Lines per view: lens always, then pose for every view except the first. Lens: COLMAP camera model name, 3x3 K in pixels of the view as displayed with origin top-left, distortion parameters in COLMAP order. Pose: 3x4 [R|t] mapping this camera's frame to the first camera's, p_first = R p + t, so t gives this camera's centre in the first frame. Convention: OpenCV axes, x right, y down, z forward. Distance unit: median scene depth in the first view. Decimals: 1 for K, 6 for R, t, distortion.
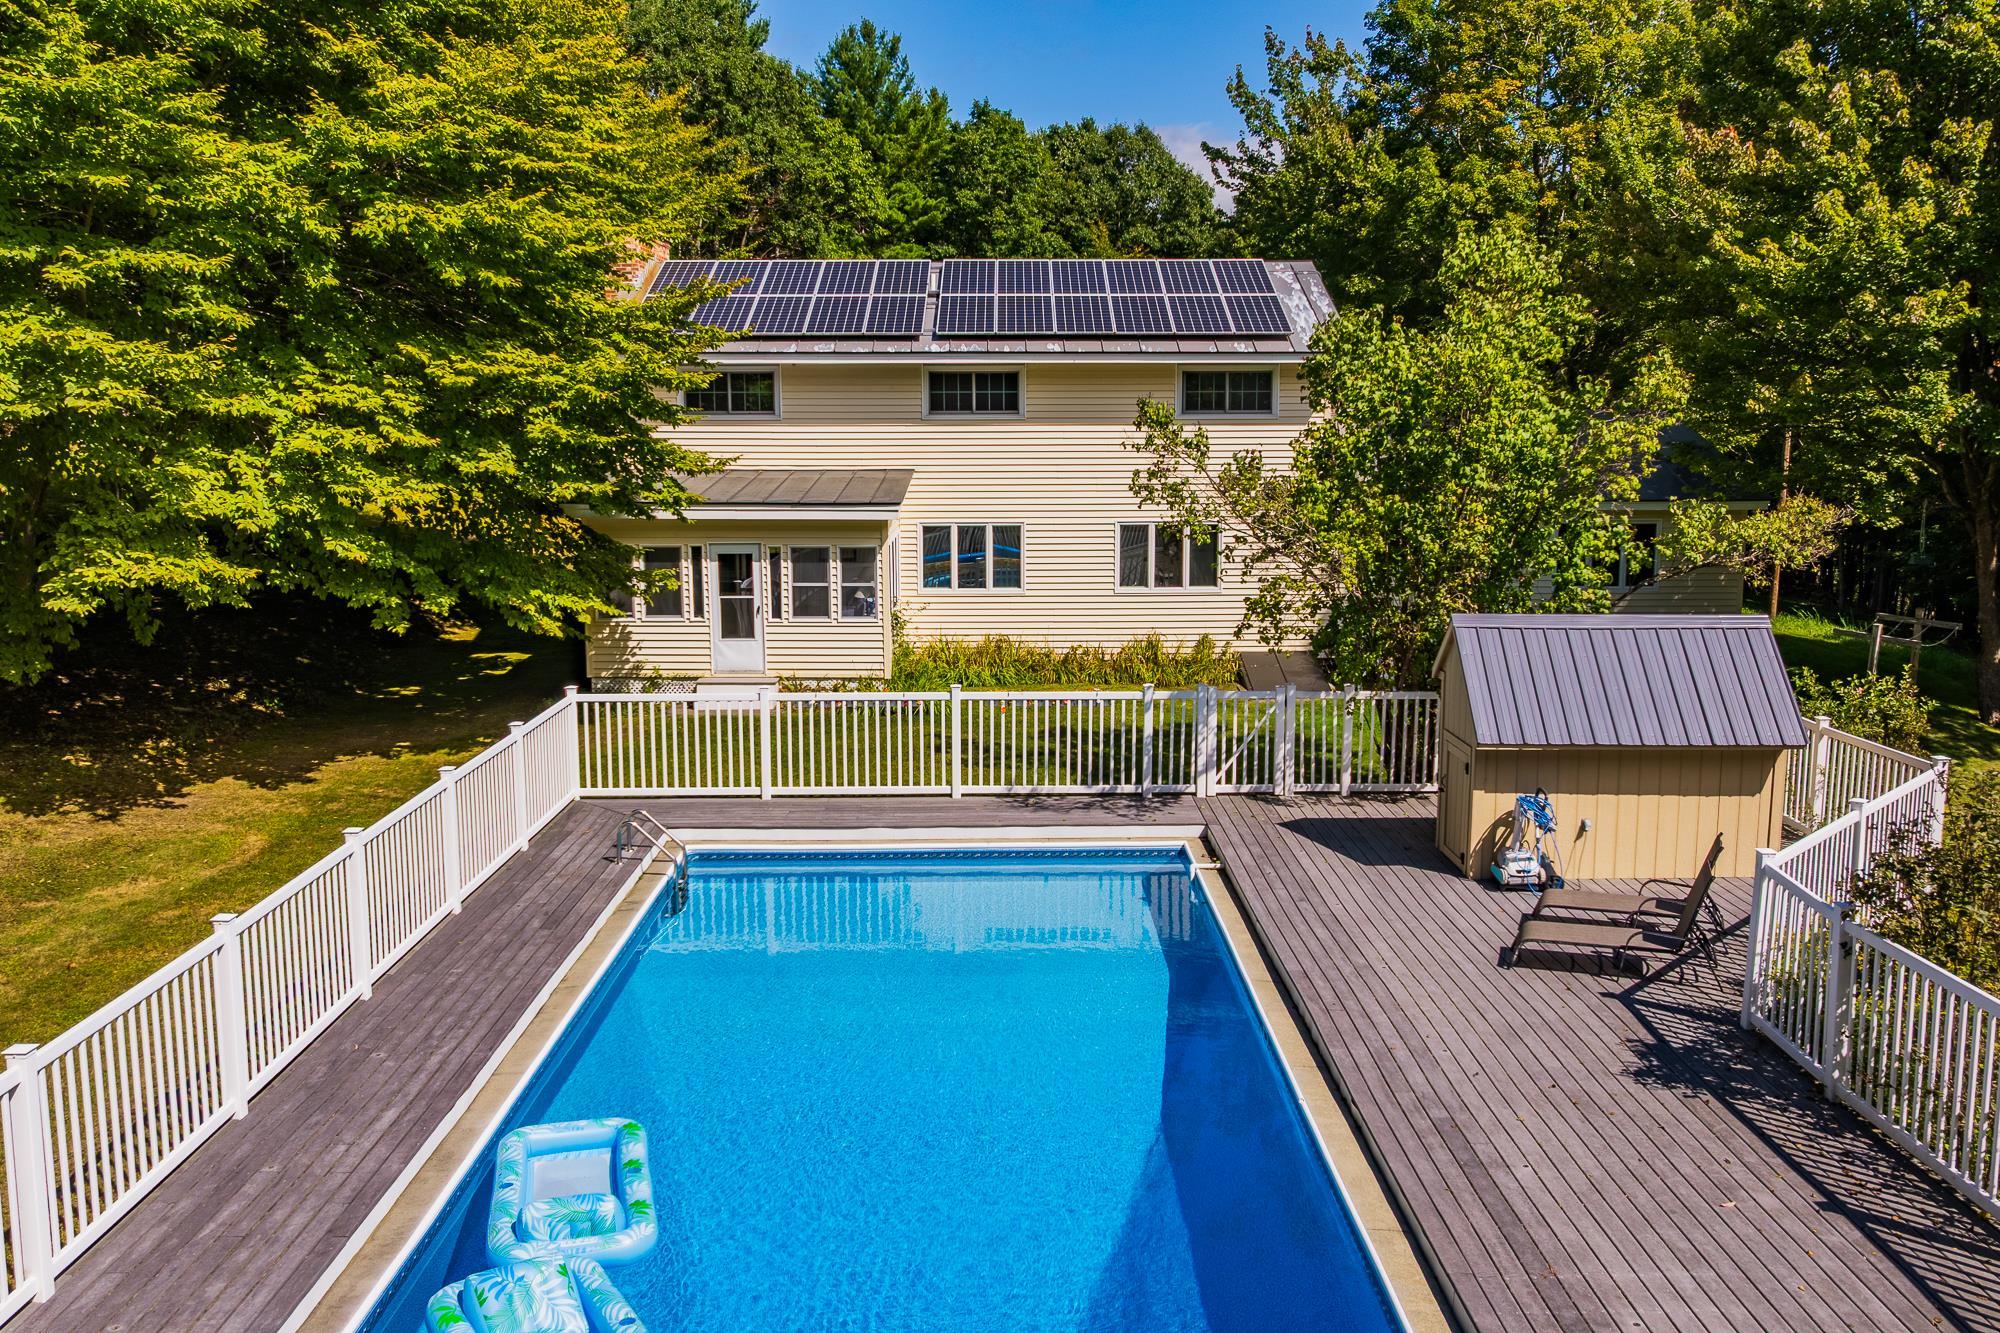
lens RADIAL K [[1691.9, 0, 998.5], [0, 1691.9, 660.9], [0, 0, 1]] dist [-0.009483, -0.025241]
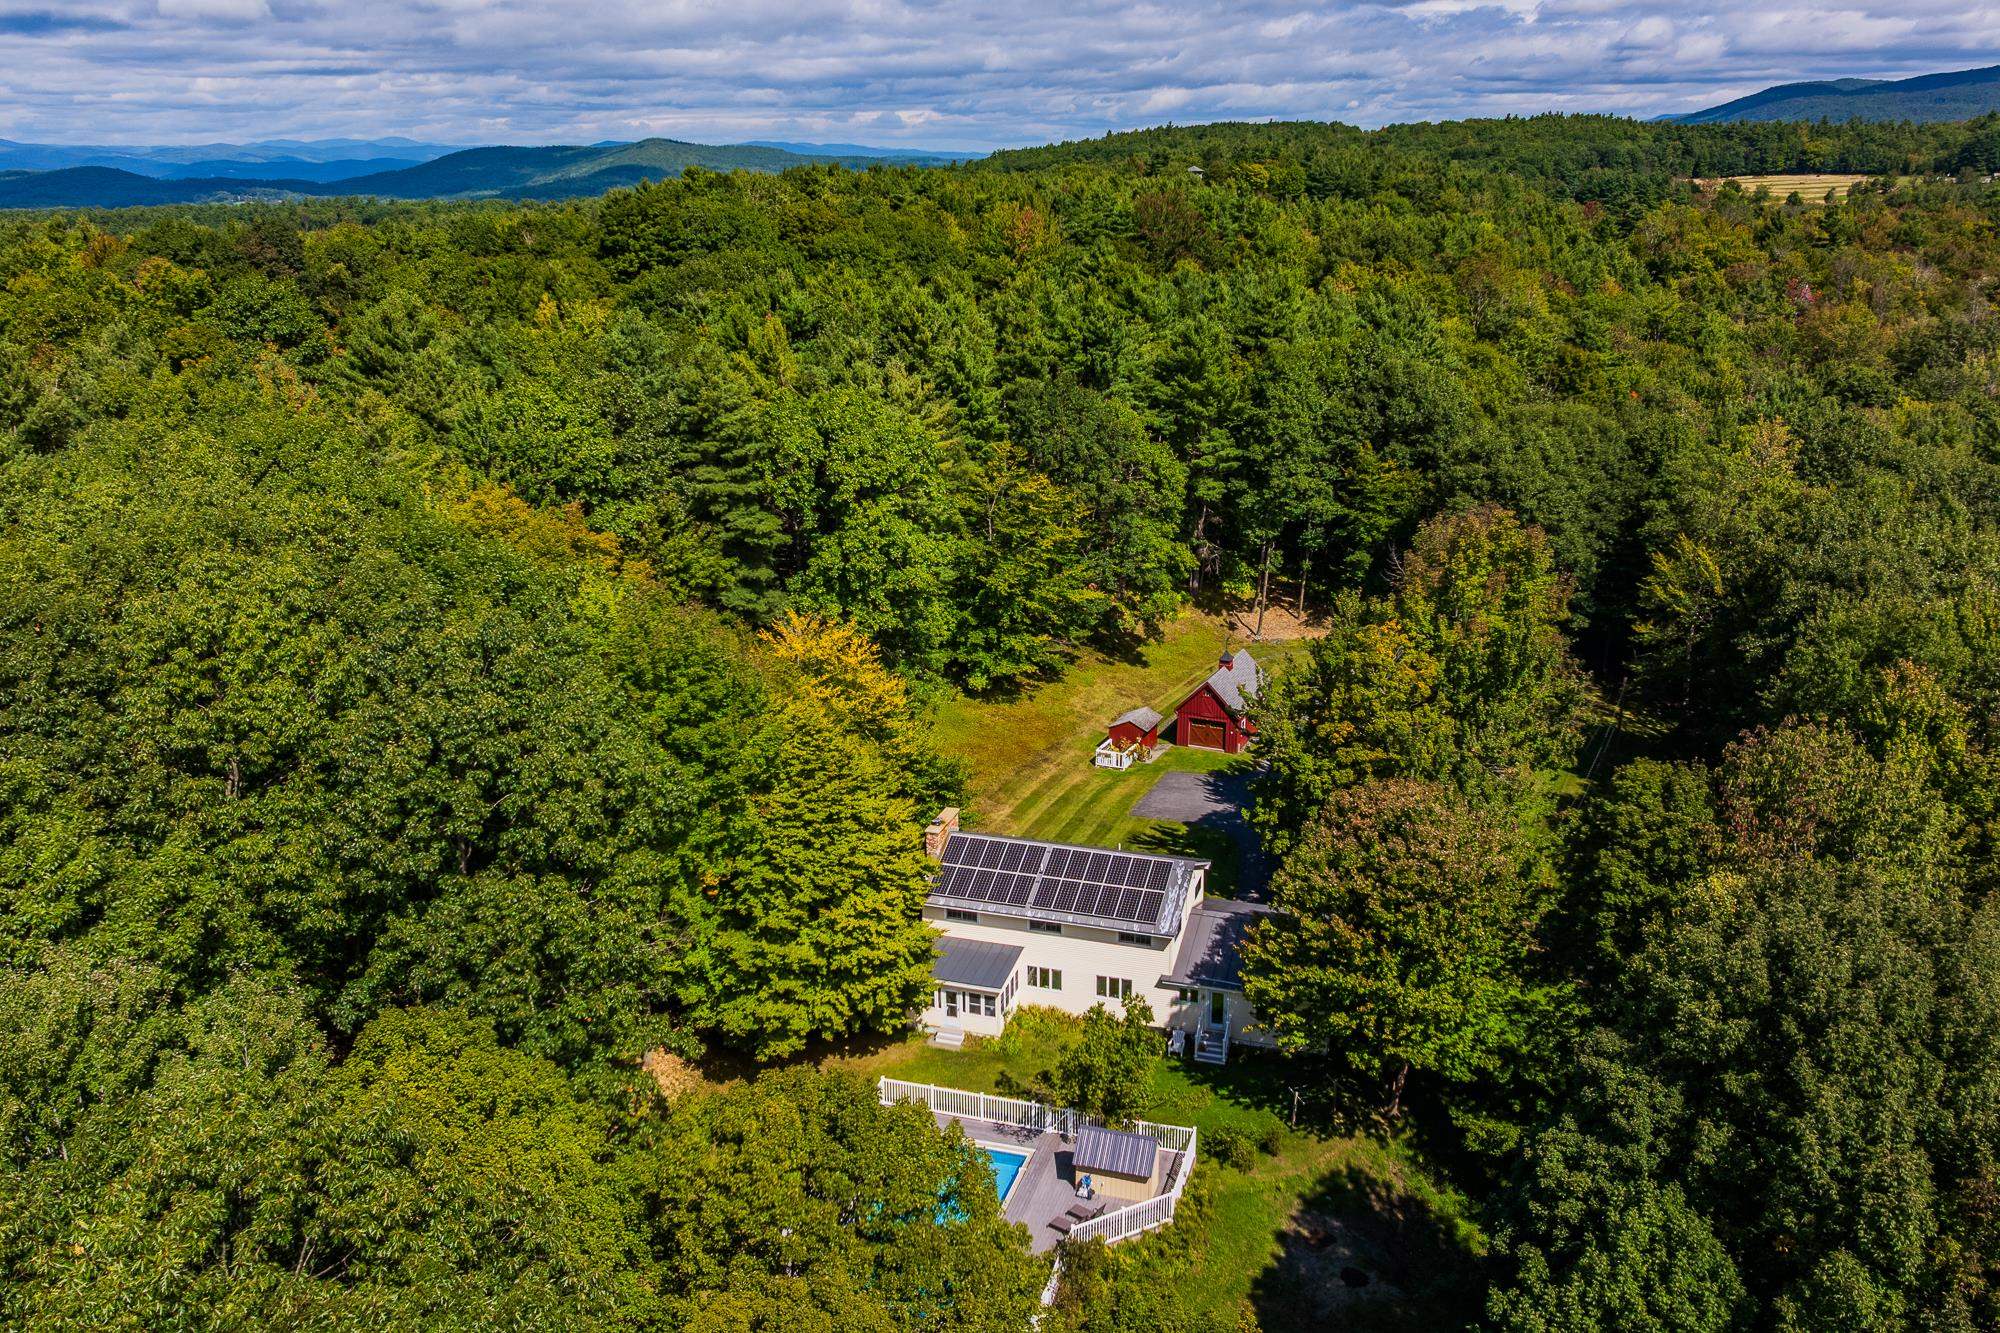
lens RADIAL K [[1691.9, 0, 997.0], [0, 1691.9, 675.6], [0, 0, 1]] dist [-0.009483, -0.025241]
pose [[0.951827, 0.097181, -0.290830, 0.901549], [-0.045484, 0.982704, 0.179512, -1.407941], [0.303245, -0.157636, 0.939784, -2.087666]]
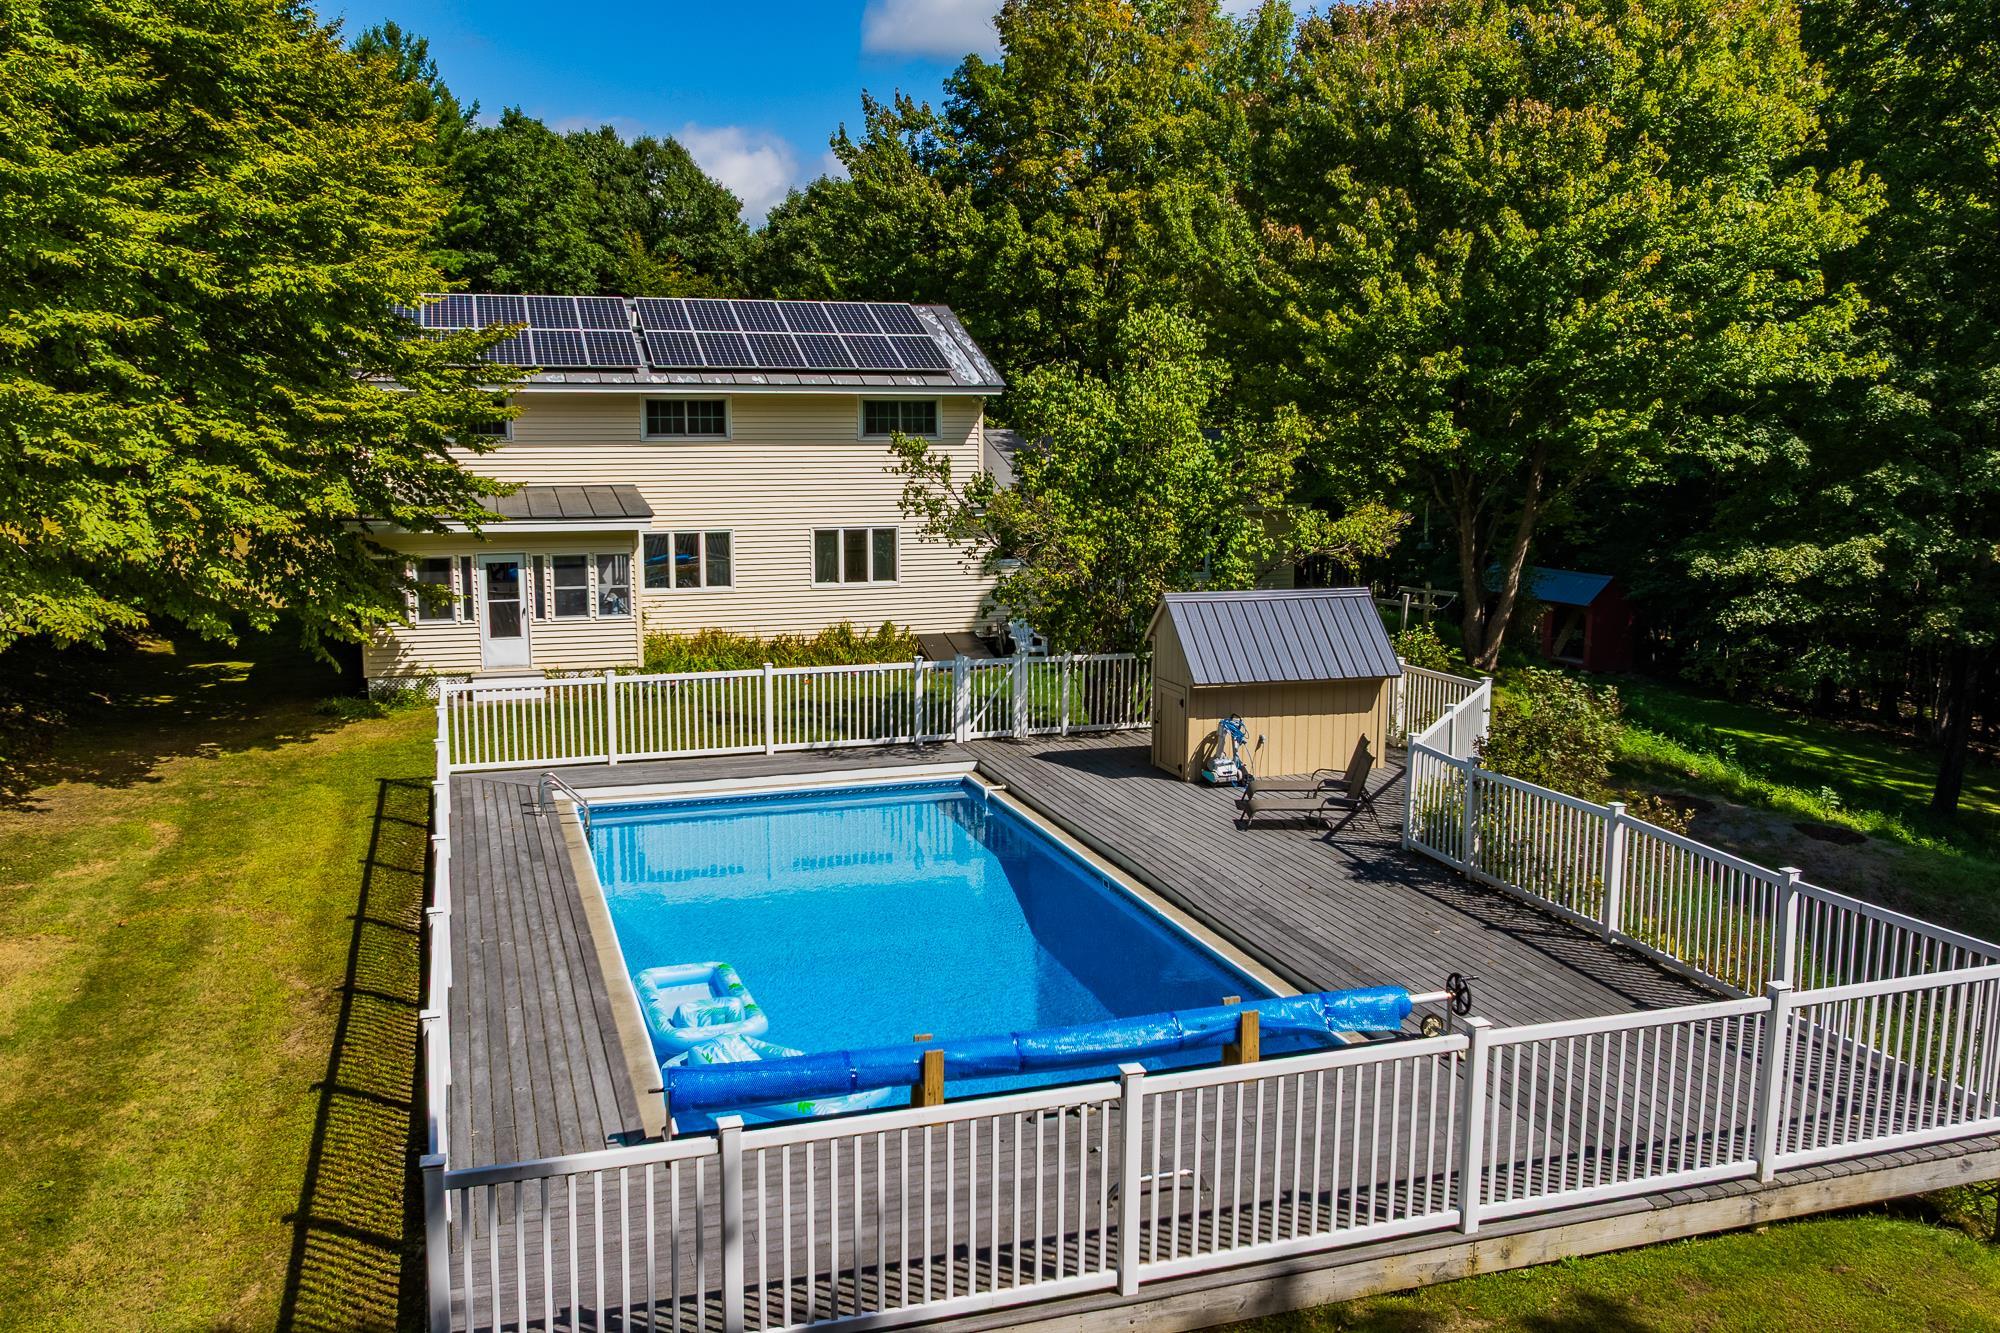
lens RADIAL K [[1691.9, 0, 1010.6], [0, 1691.9, 664.8], [0, 0, 1]] dist [-0.009483, -0.025241]
pose [[0.951303, -0.041777, 0.305412, -0.218003], [0.040607, 0.999123, 0.010185, 0.009082], [-0.305570, 0.002712, 0.952166, -0.220702]]
